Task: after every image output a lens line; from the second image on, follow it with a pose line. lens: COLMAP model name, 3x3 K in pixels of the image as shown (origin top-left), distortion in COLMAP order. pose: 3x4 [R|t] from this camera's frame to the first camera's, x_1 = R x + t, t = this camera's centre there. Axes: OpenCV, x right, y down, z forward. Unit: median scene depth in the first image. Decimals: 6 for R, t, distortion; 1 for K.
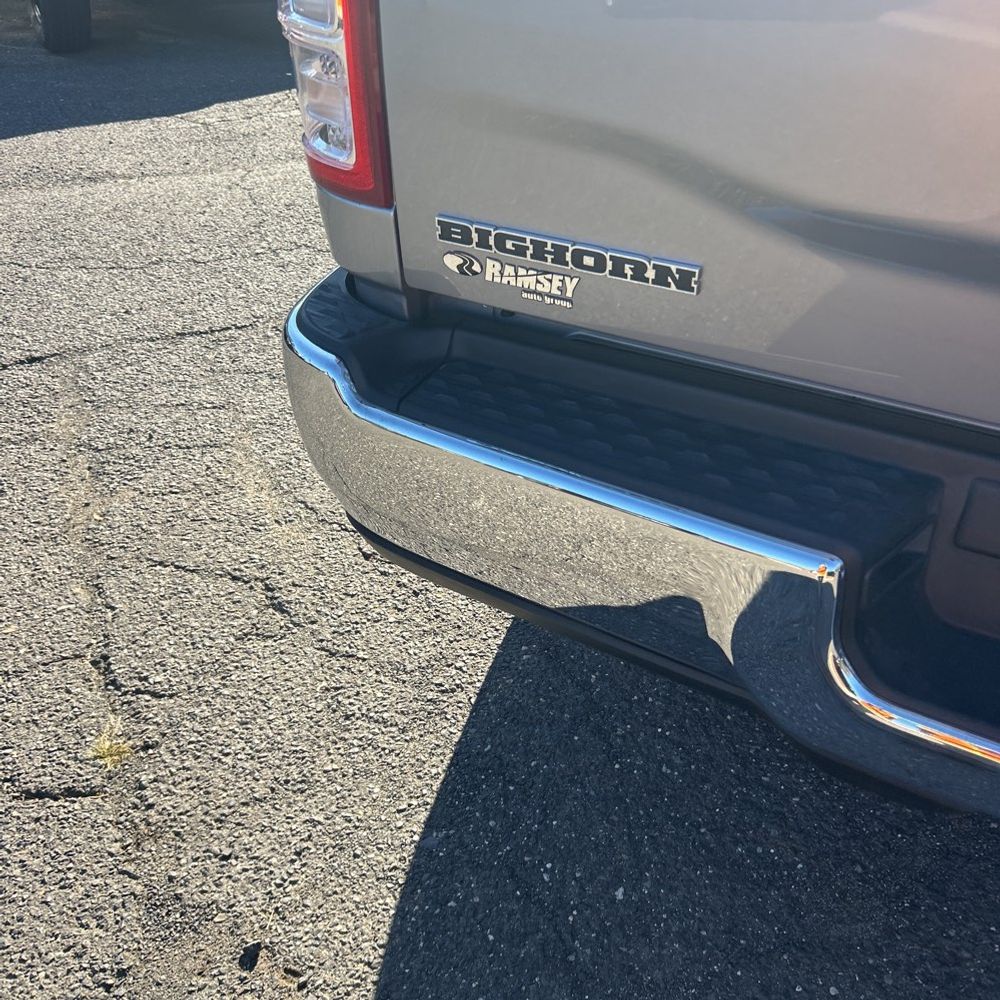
lens RADIAL K [[996.9, 0, 498.1], [0, 996.9, 497.3], [0, 0, 1]] dist [0.031987, -0.015699]
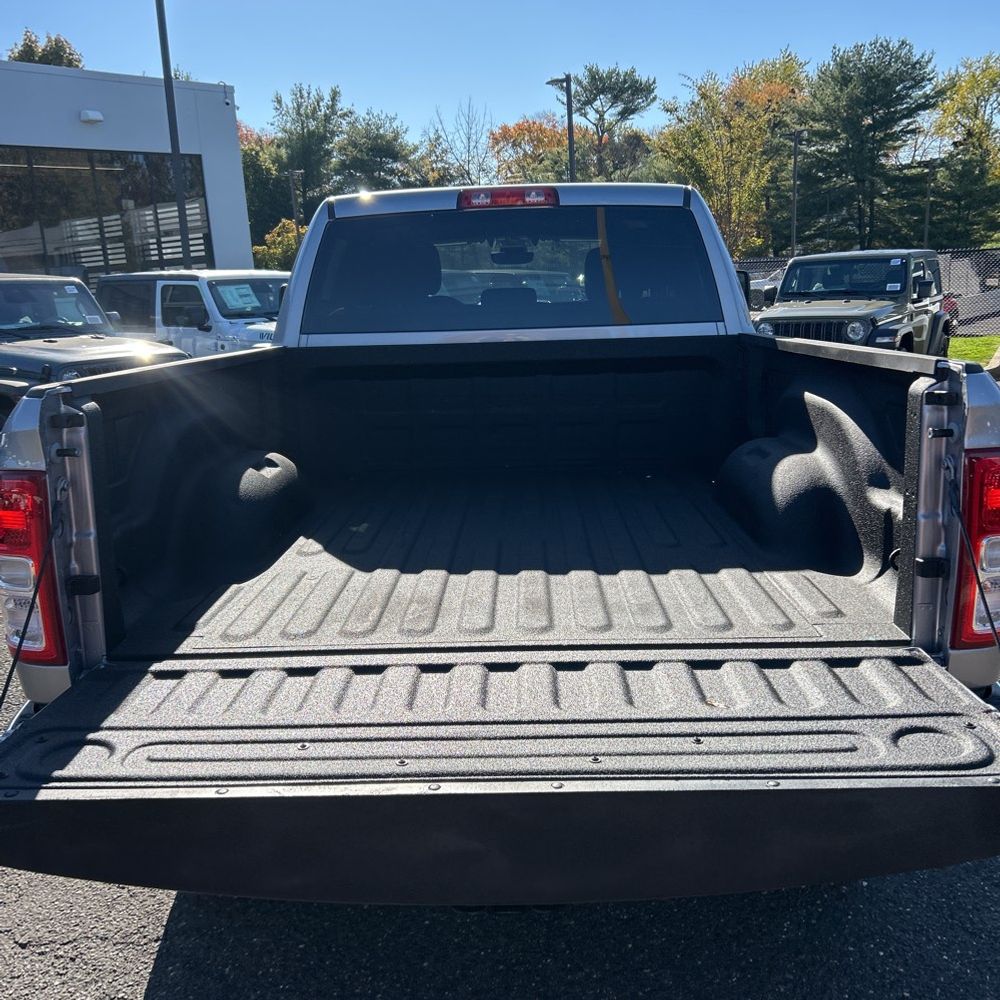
lens RADIAL K [[996.9, 0, 498.1], [0, 996.9, 497.3], [0, 0, 1]] dist [0.031987, -0.015699]
pose [[0.893576, -0.123371, 0.431626, -0.081191], [0.282754, 0.901476, -0.327706, 0.142680], [-0.348671, 0.414874, 0.840421, -0.520465]]
